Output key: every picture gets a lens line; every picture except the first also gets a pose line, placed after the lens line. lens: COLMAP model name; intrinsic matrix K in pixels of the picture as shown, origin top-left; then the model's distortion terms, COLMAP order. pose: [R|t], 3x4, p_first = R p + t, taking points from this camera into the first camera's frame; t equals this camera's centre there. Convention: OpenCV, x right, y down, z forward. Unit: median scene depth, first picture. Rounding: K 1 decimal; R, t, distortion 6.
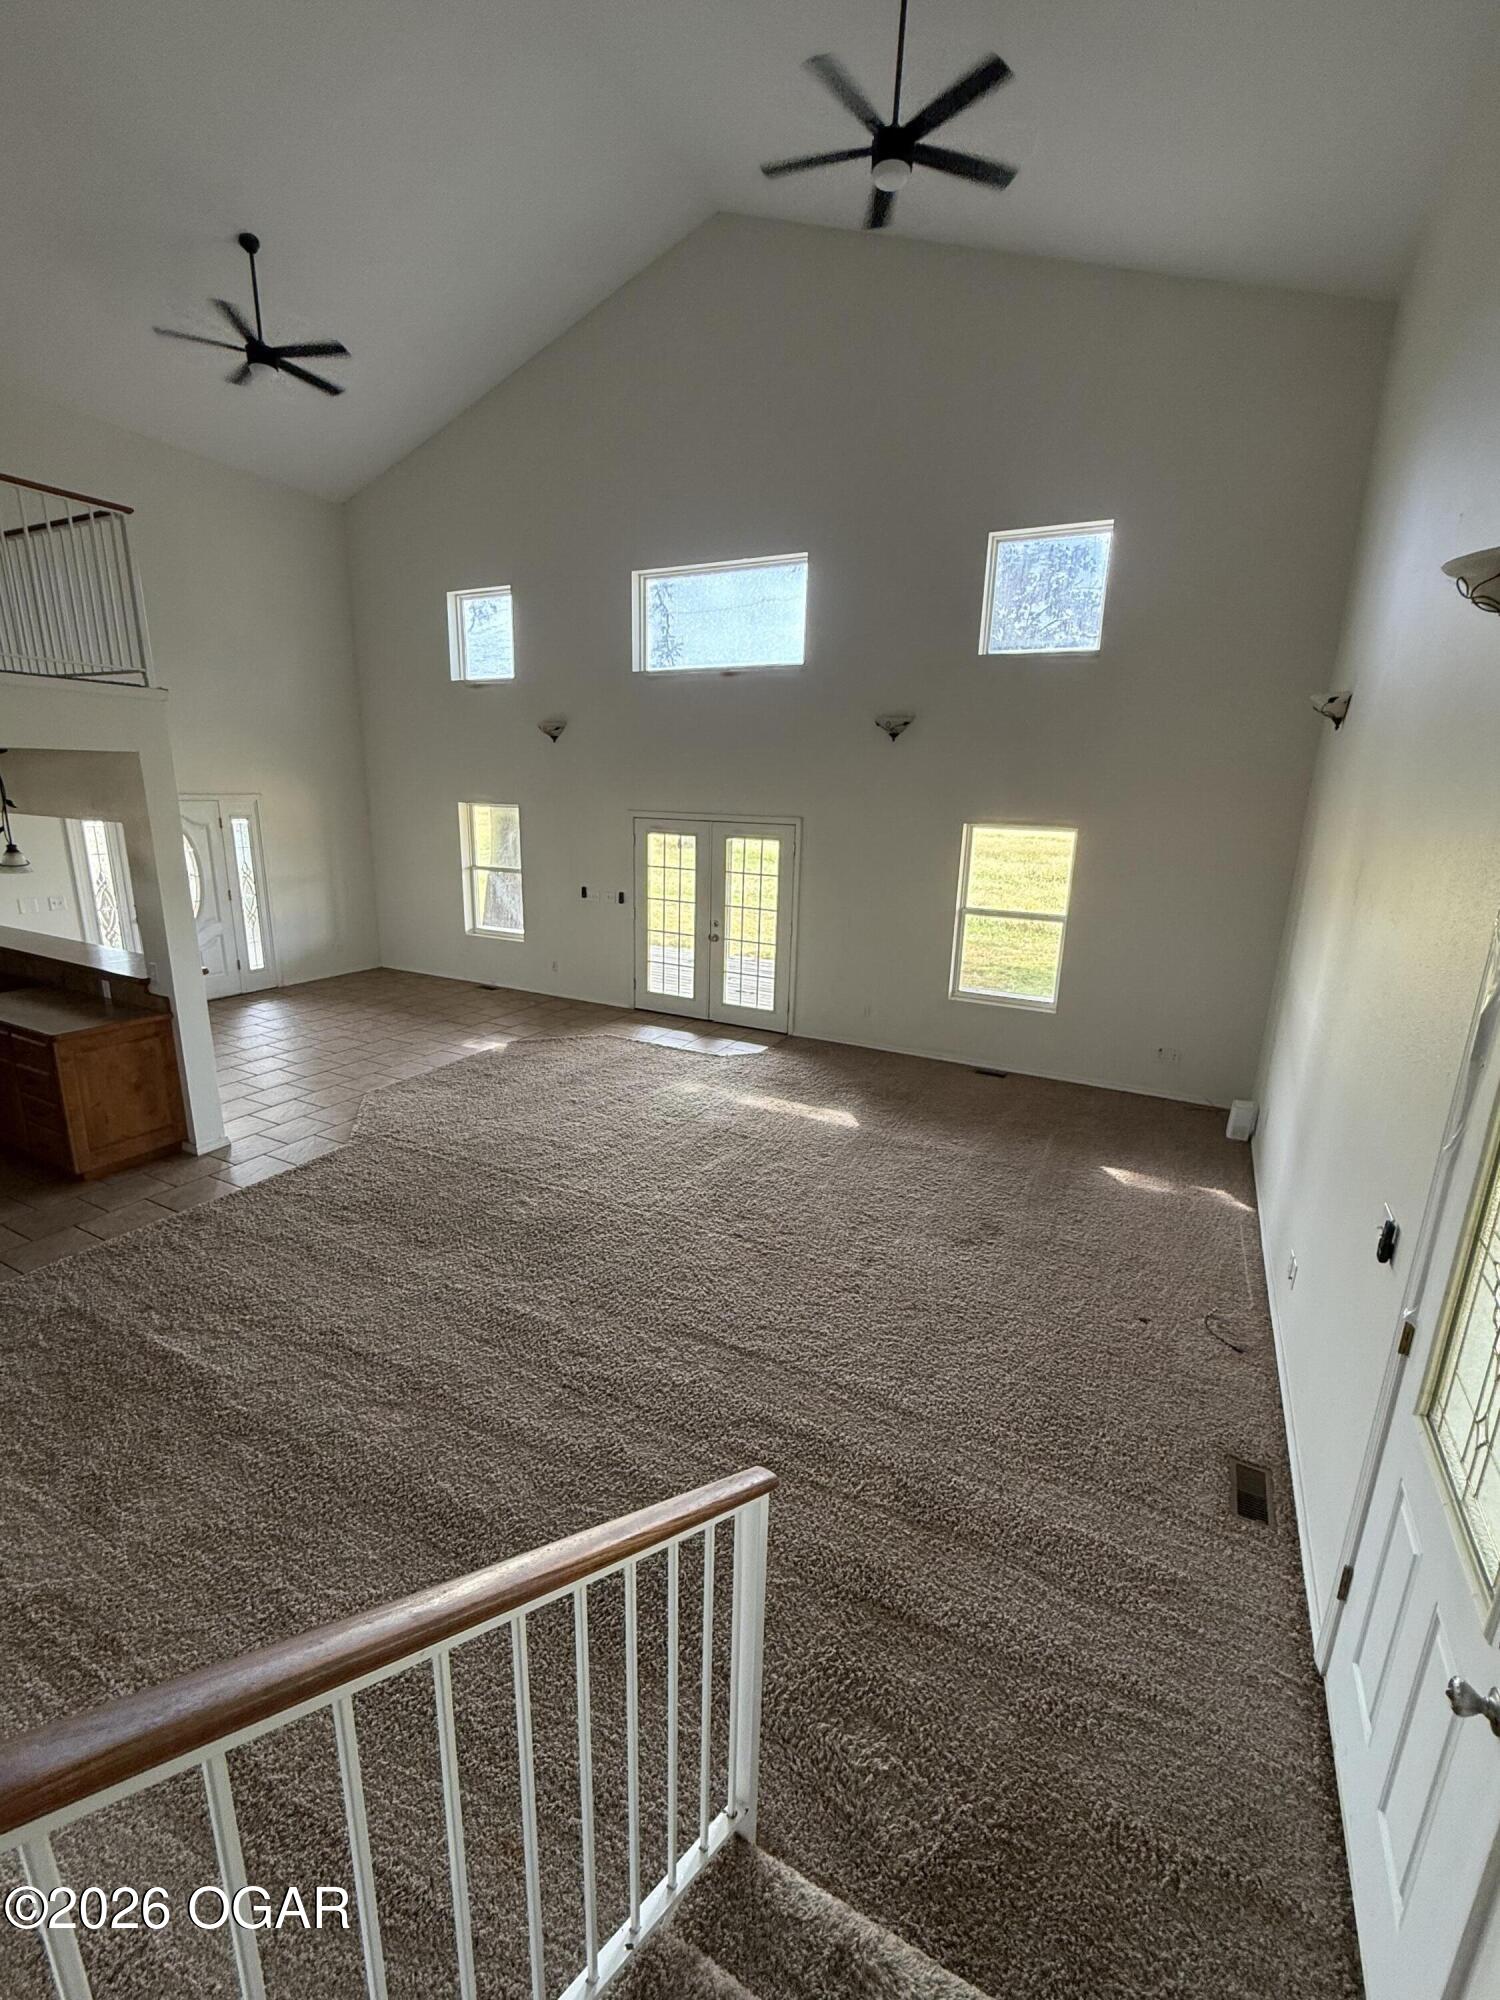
lens RADIAL K [[842.9, 0, 746.8], [0, 842.9, 1004.2], [0, 0, 1]] dist [-0.000945, 0.001323]
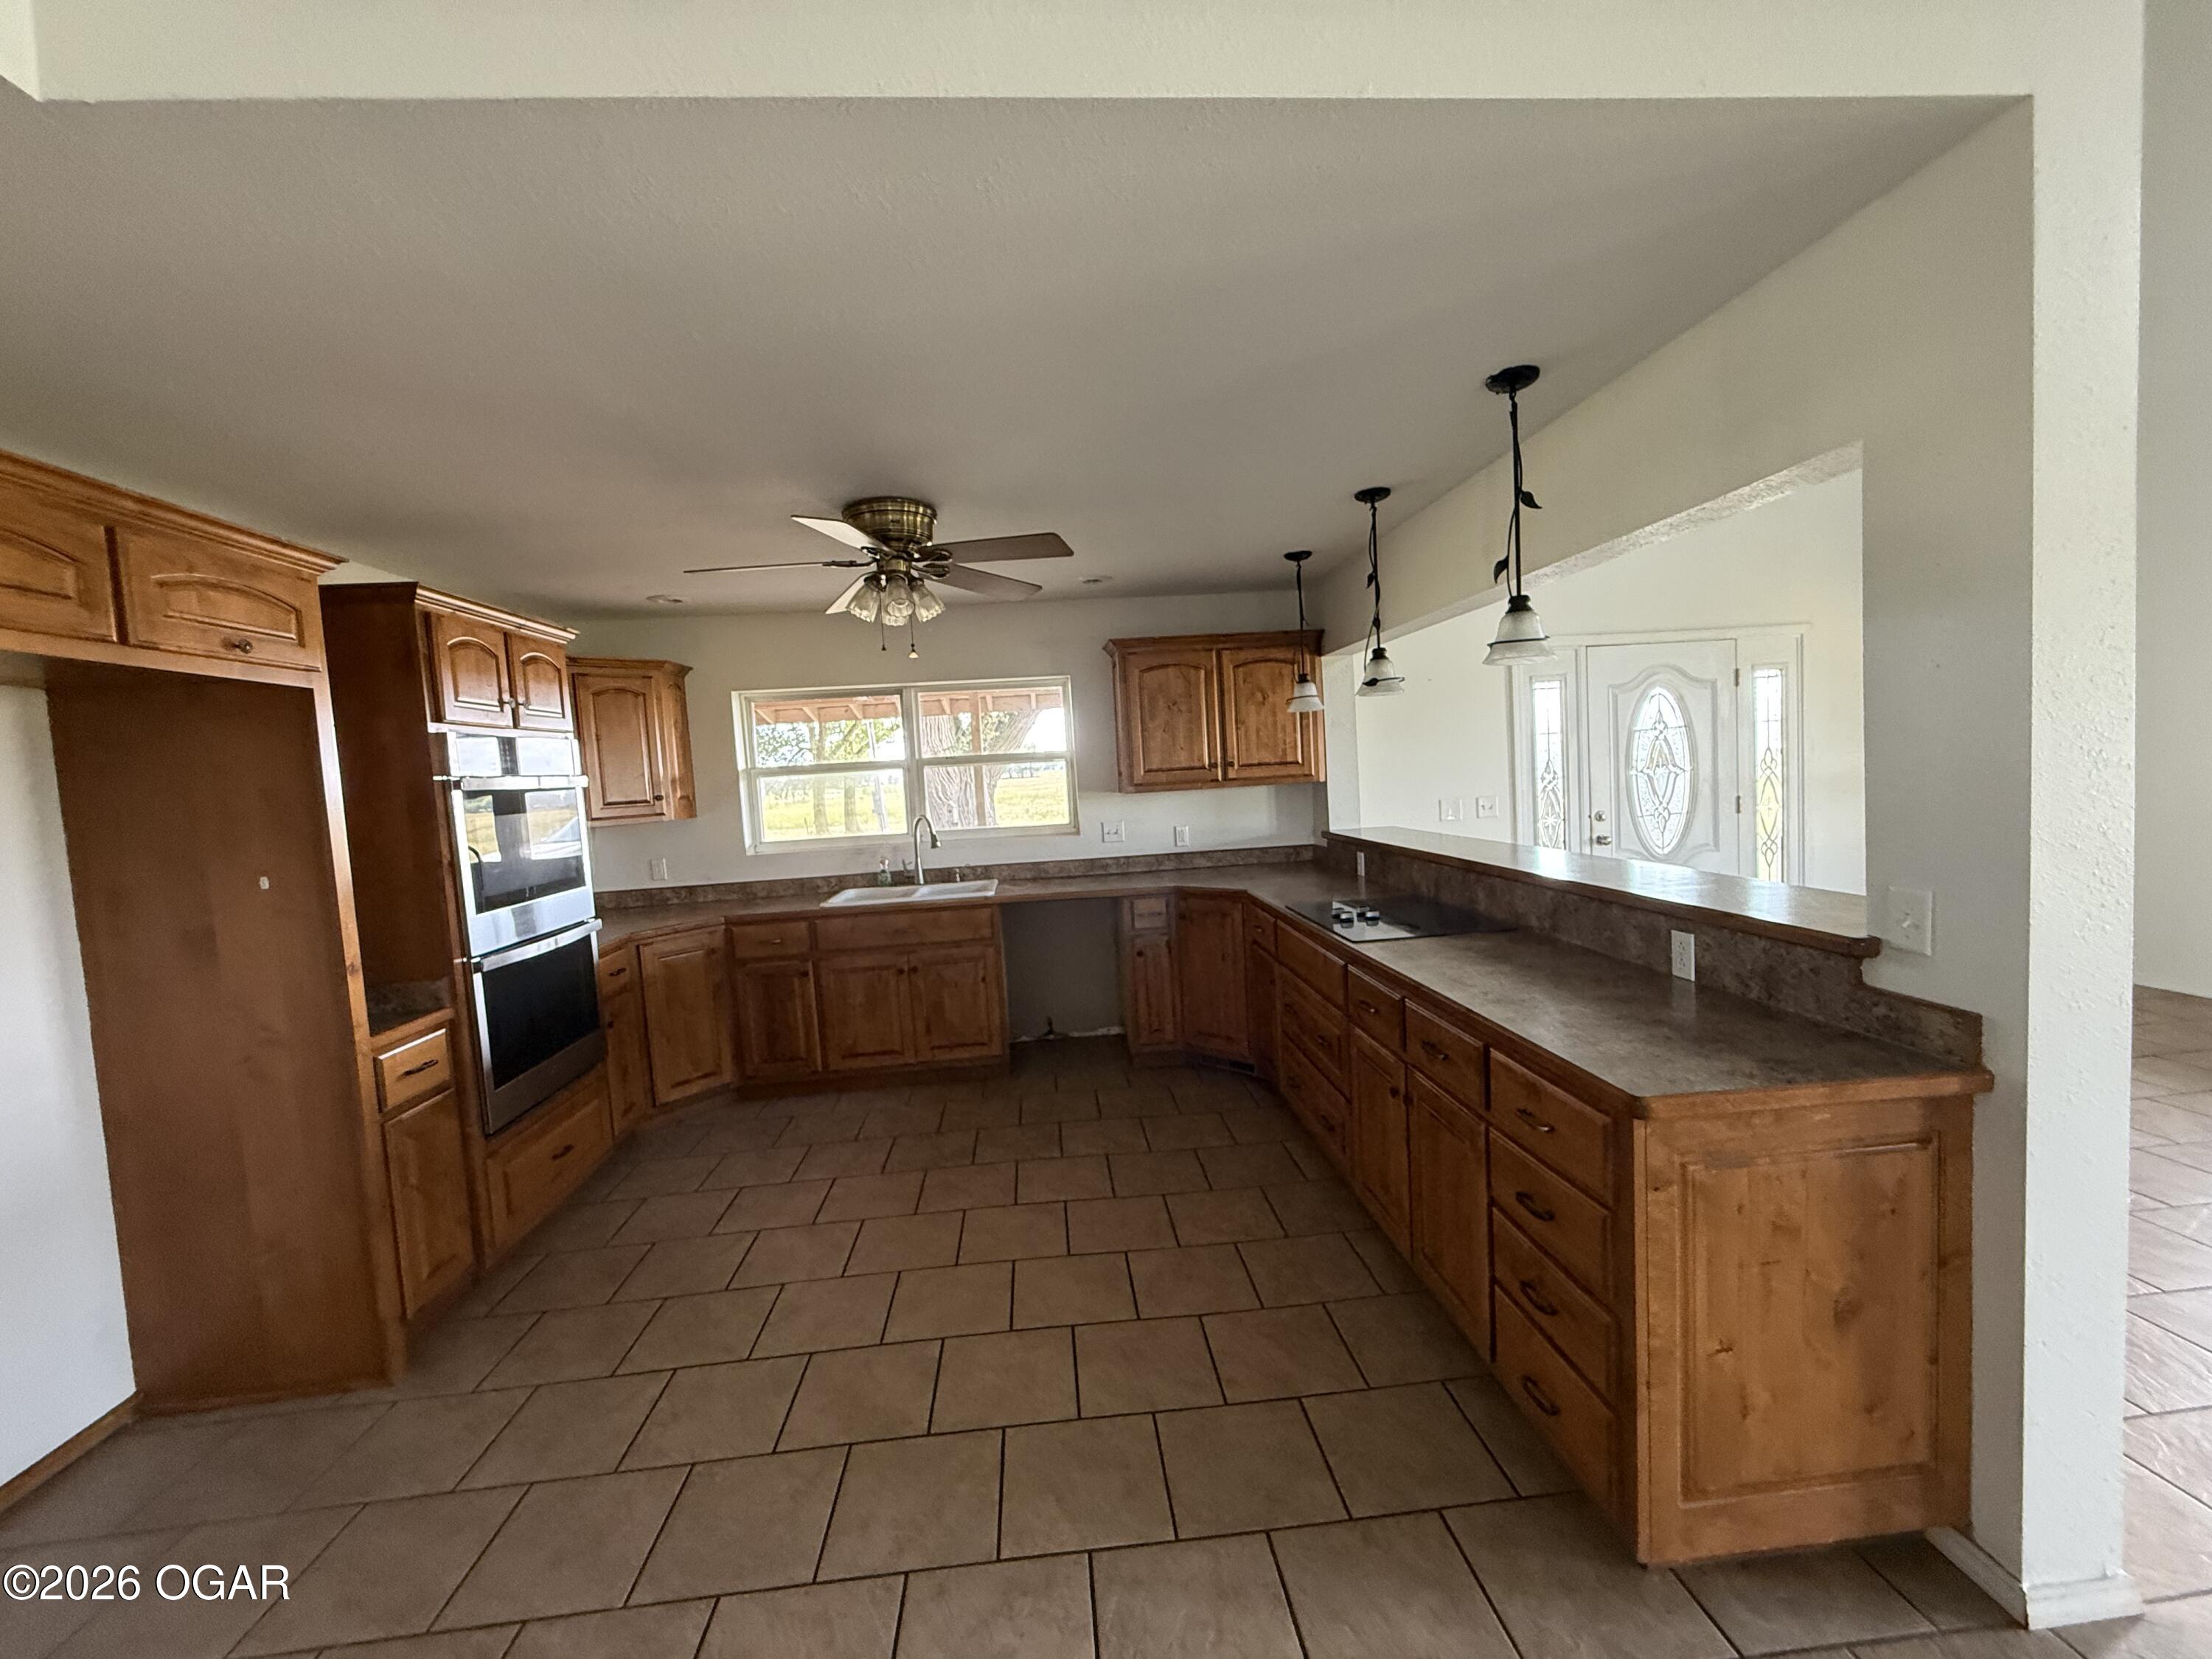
lens RADIAL K [[878.8, 0, 1101.5], [0, 878.8, 827.5], [0, 0, 1]] dist [0.000228, 0.000315]
pose [[0.528085, -0.004835, -0.849178, -0.529656], [-0.139736, 0.985858, -0.092512, -0.001397], [0.837616, 0.167515, 0.519941, 0.532370]]
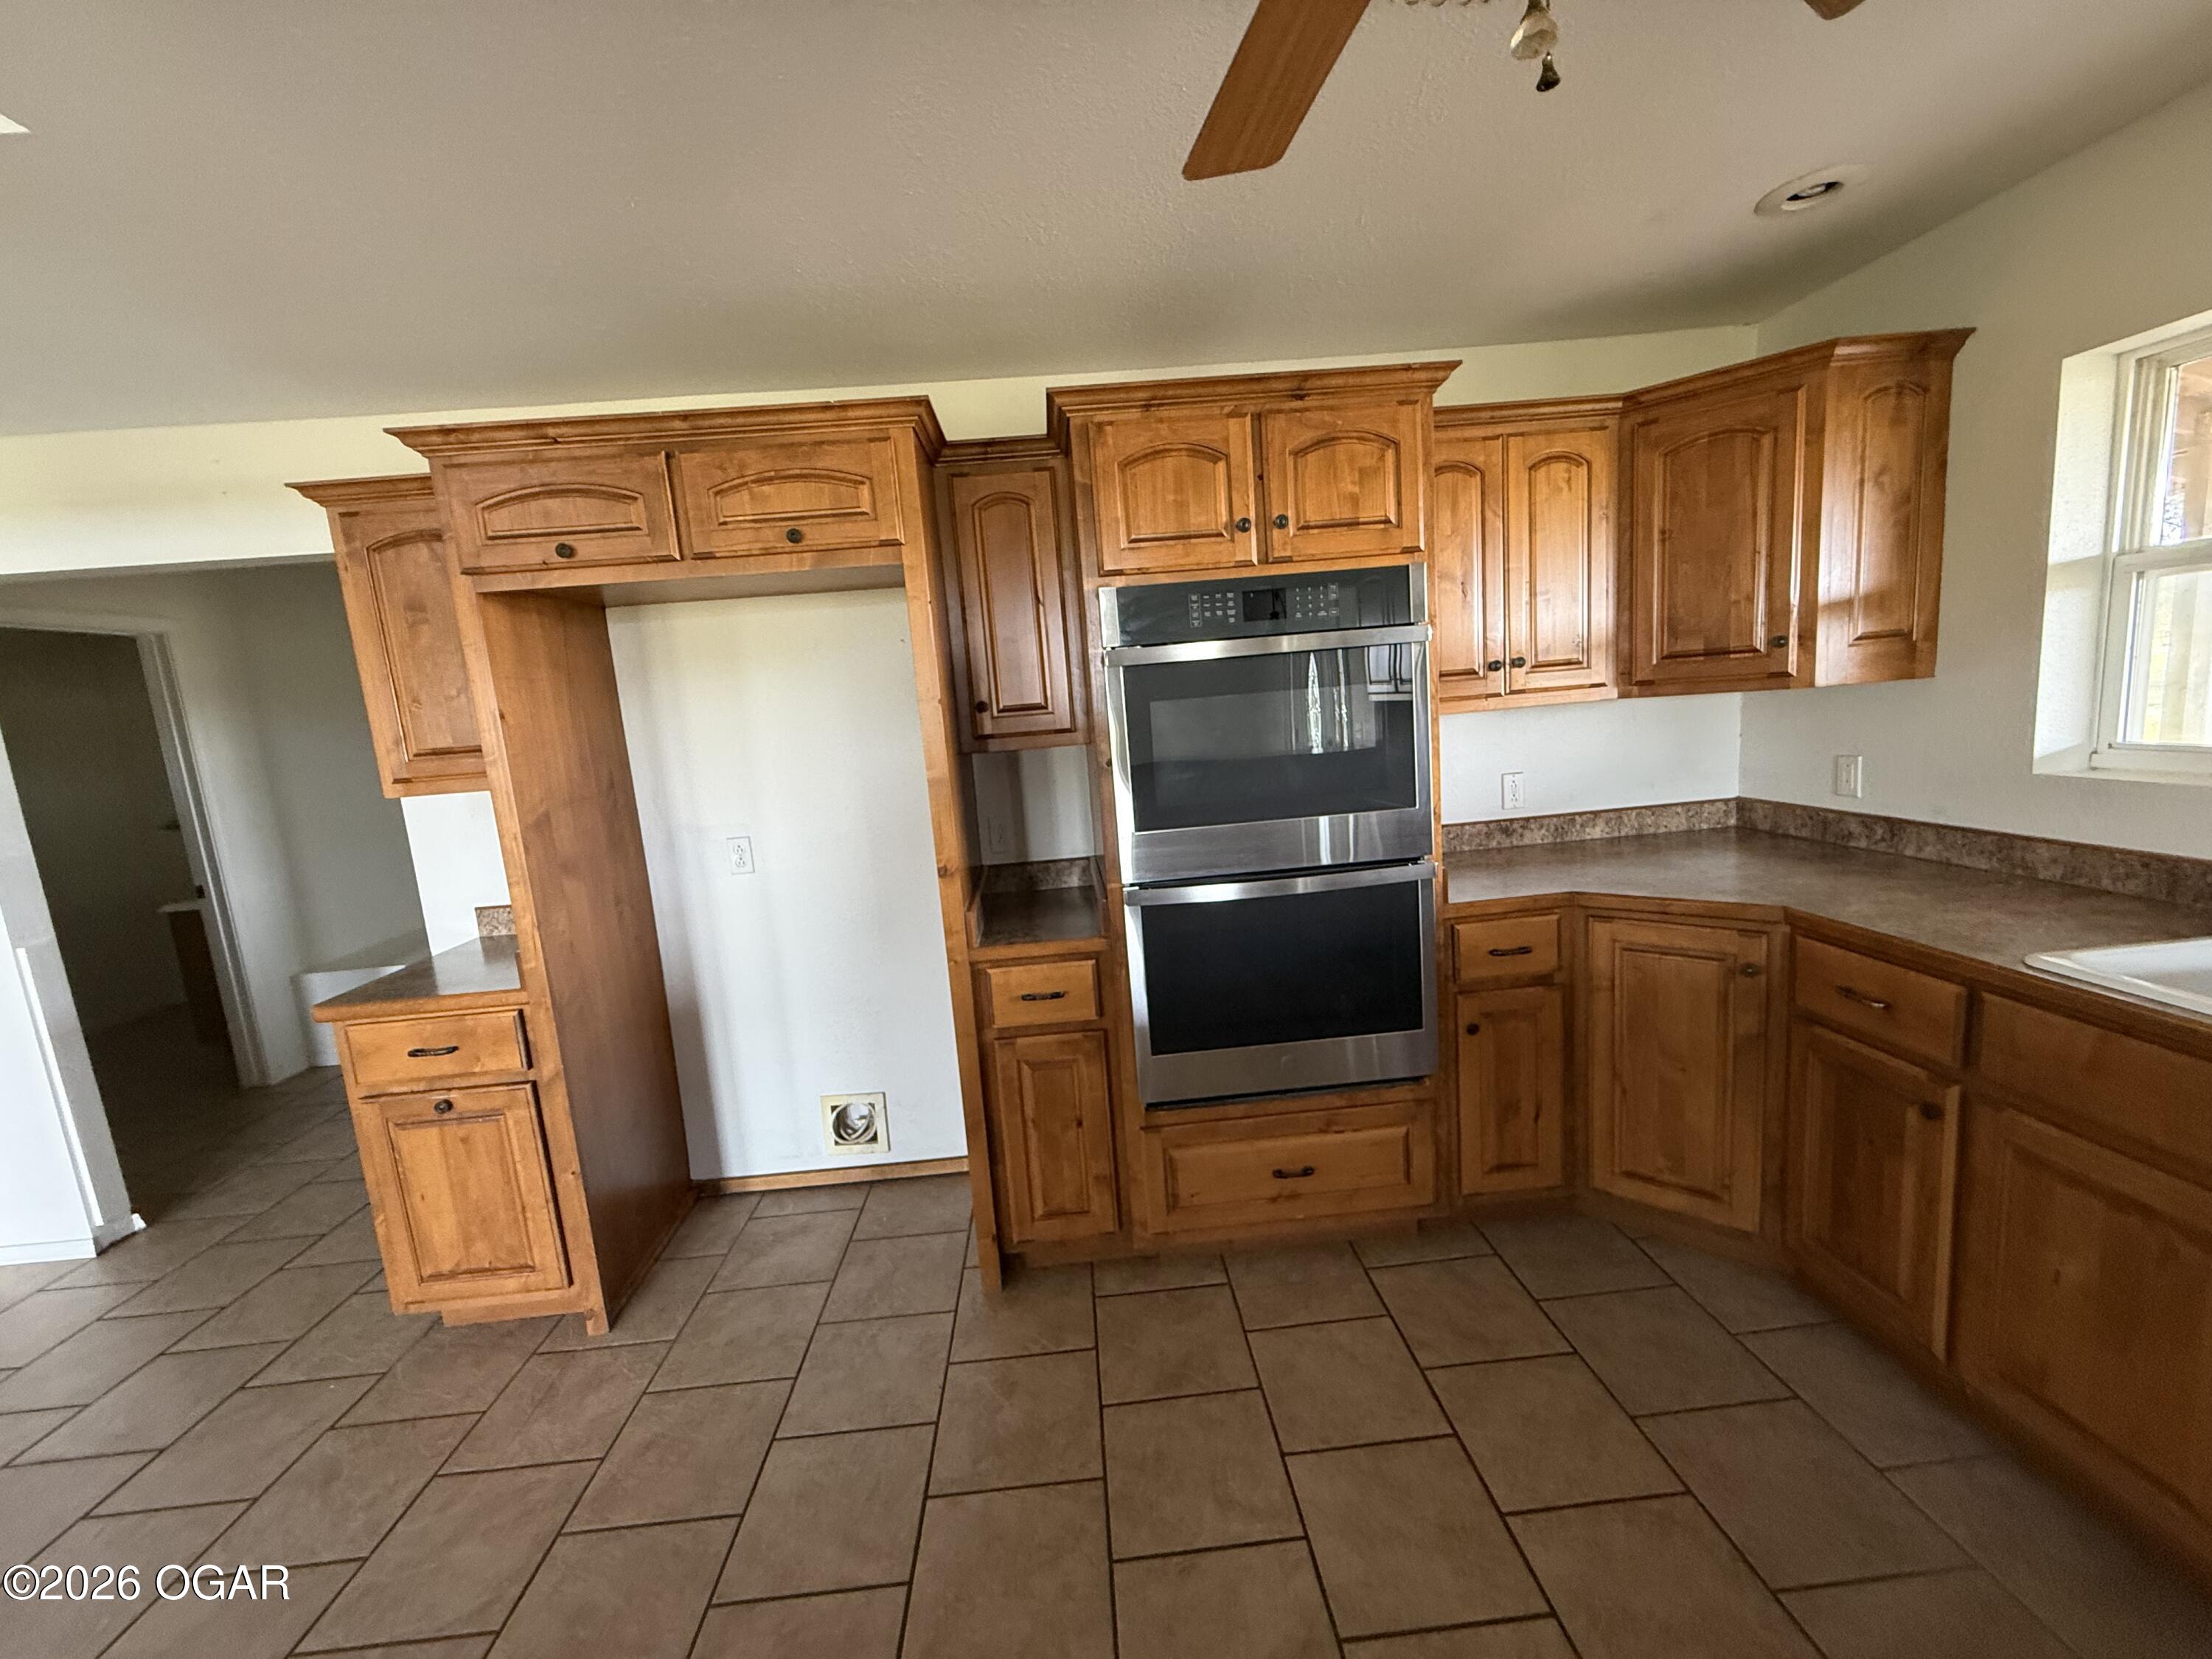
lens RADIAL K [[878.8, 0, 1101.1], [0, 878.8, 829.2], [0, 0, 1]] dist [0.000228, 0.000315]
pose [[-0.860172, 0.113459, -0.497223, -0.920246], [-0.076072, 0.935491, 0.345066, -0.076484], [0.504299, 0.334641, -0.796052, 0.785363]]
